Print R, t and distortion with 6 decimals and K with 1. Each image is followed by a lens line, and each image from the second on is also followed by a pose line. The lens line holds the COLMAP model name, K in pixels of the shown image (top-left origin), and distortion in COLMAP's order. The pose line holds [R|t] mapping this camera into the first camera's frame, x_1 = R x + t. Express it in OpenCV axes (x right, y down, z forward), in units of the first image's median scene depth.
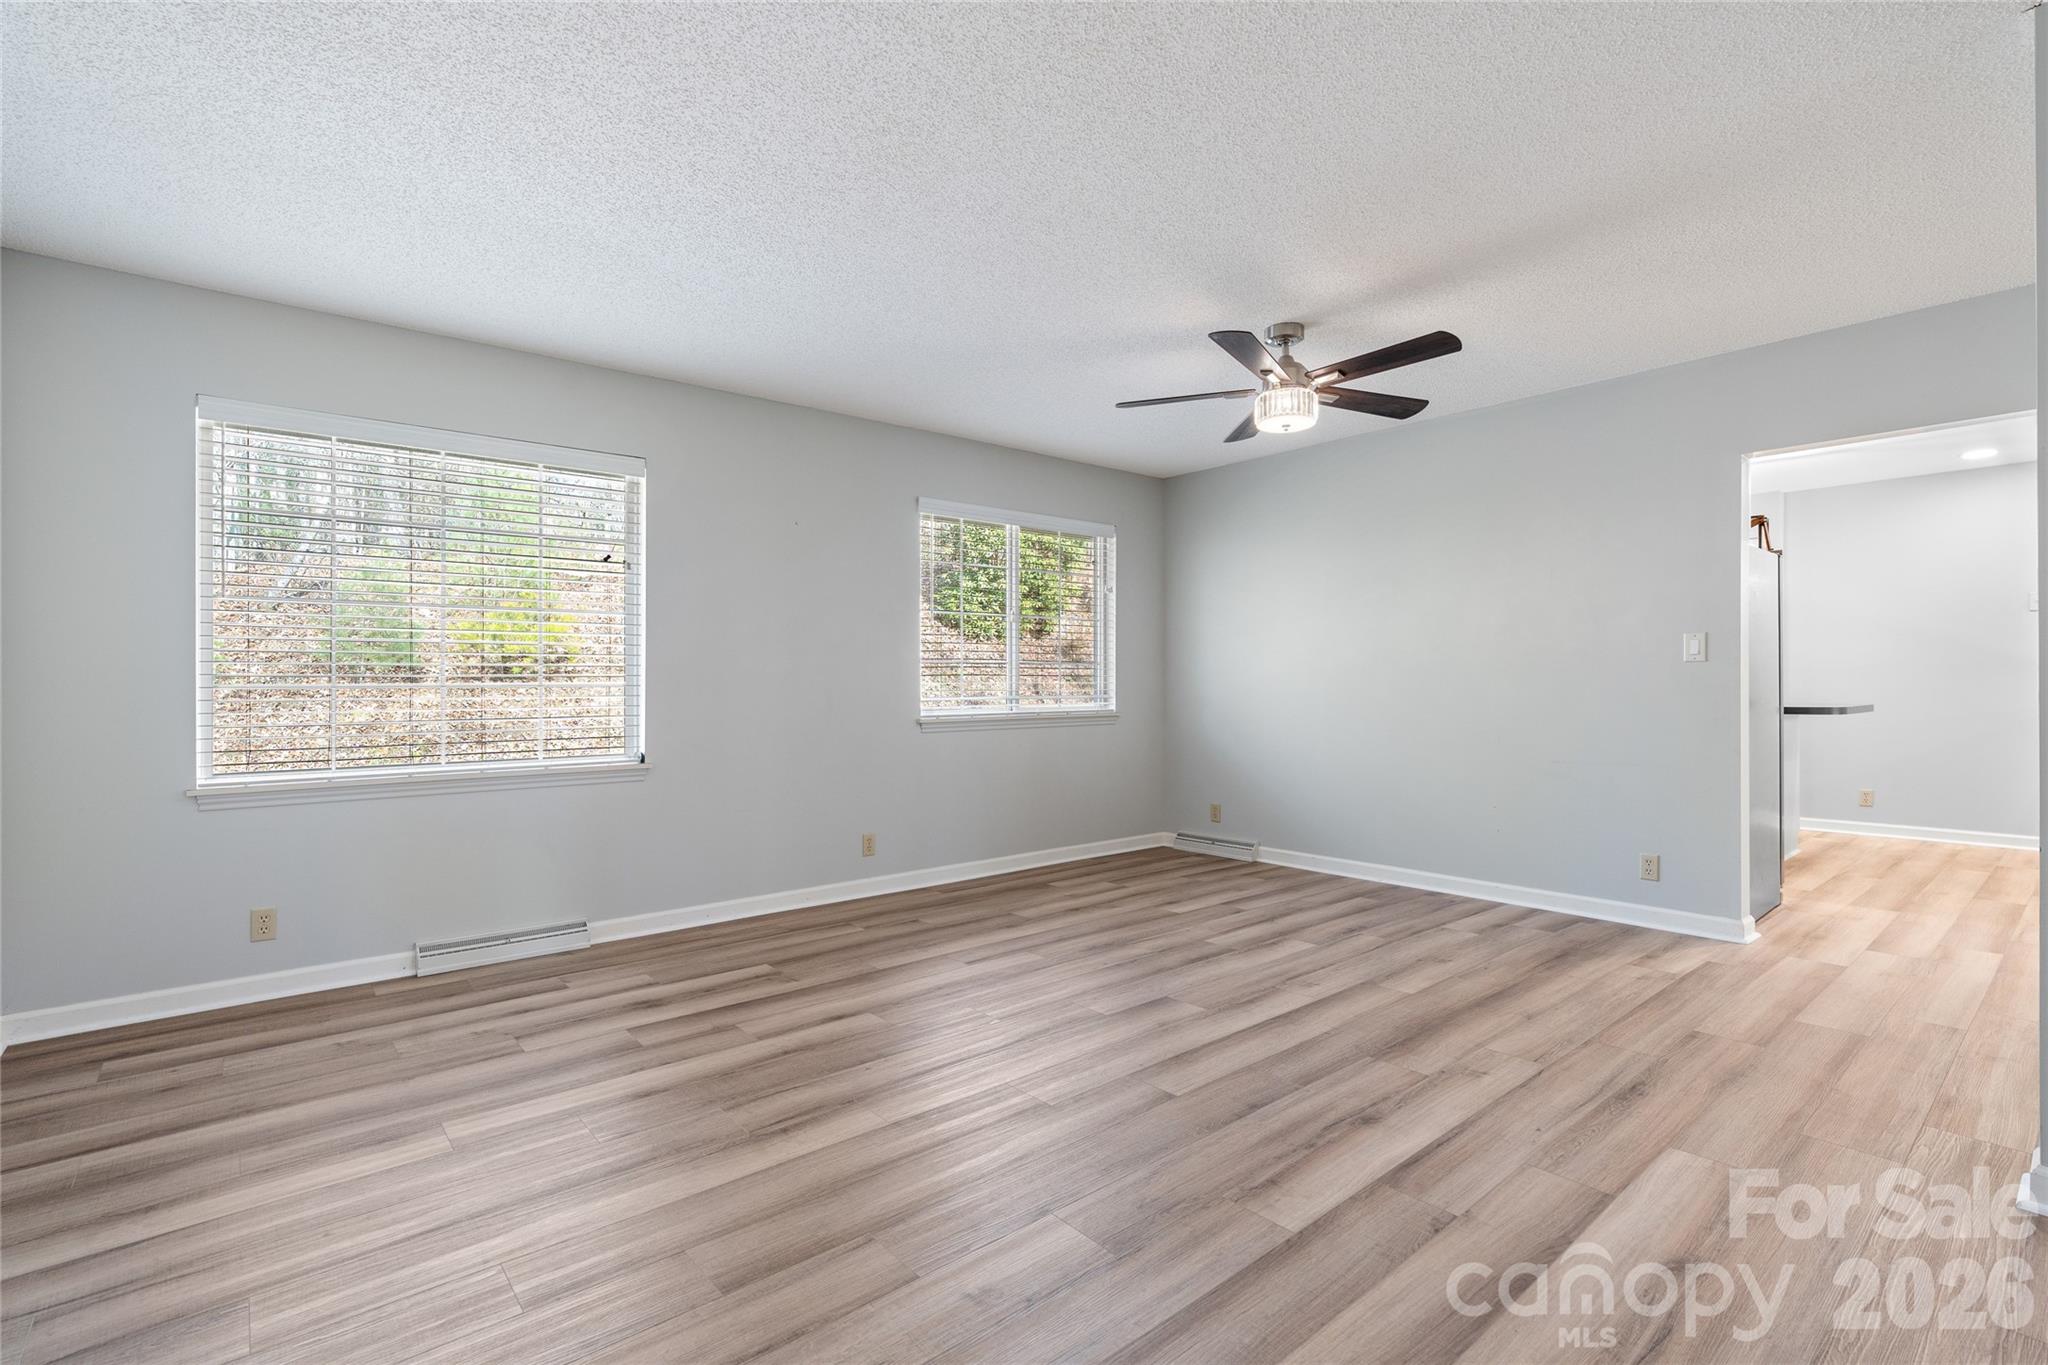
lens RADIAL K [[930.1, 0, 1010.9], [0, 930.1, 687.1], [0, 0, 1]] dist [-0.012332, -0.000159]
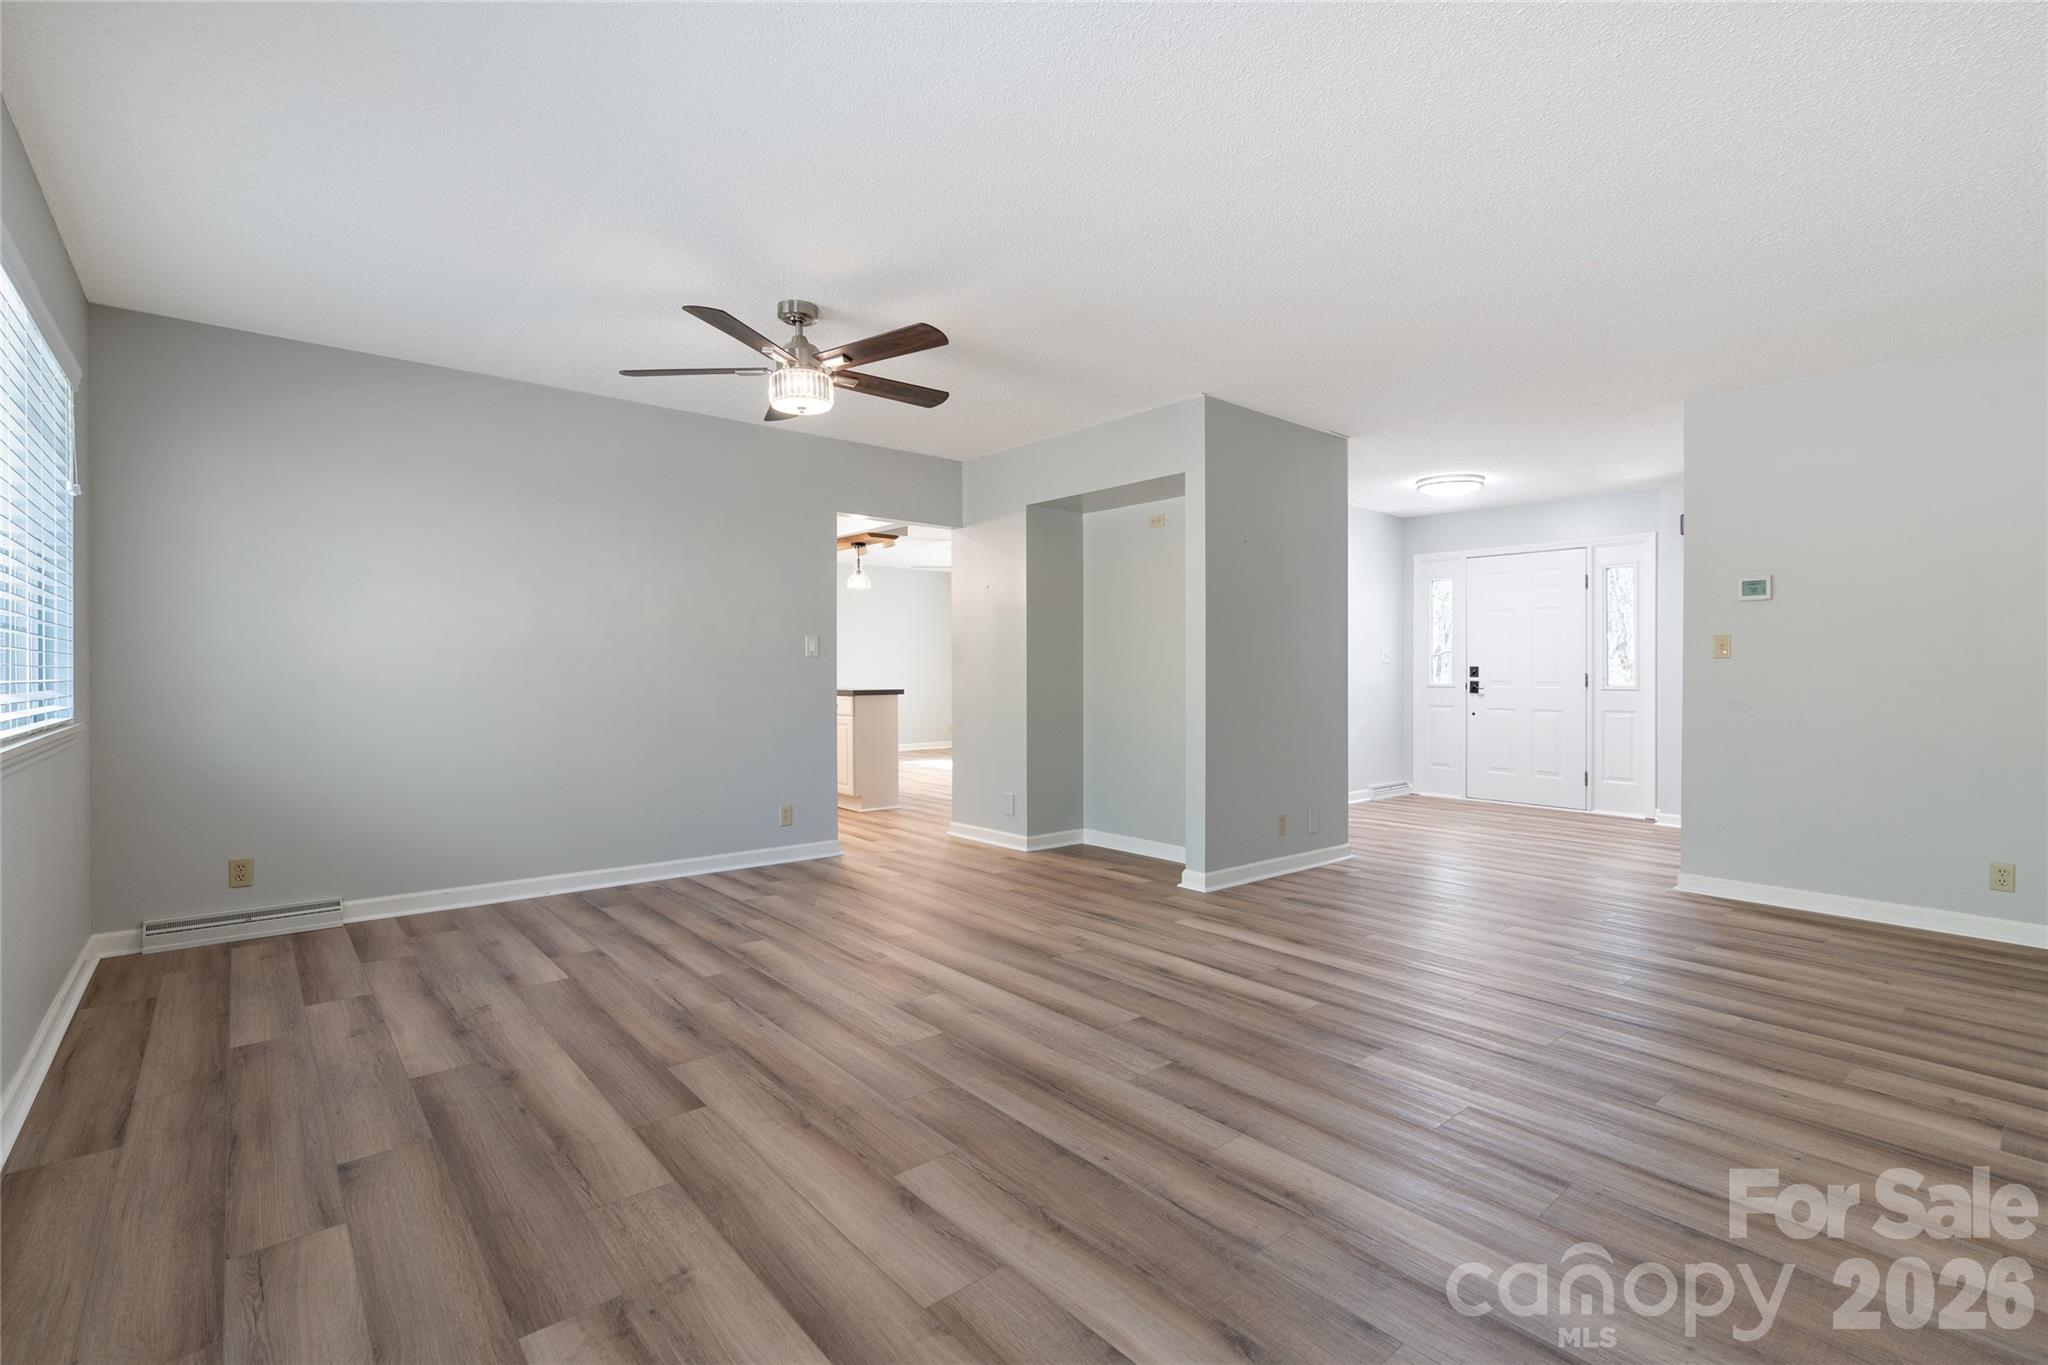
lens RADIAL K [[930.1, 0, 1010.9], [0, 930.1, 675.7], [0, 0, 1]] dist [-0.012332, -0.000159]
pose [[-0.005483, 0.000696, 0.999985, -0.711636], [-0.001575, 0.999999, -0.000704, 0.001207], [-0.999984, -0.001579, -0.005482, 0.820313]]
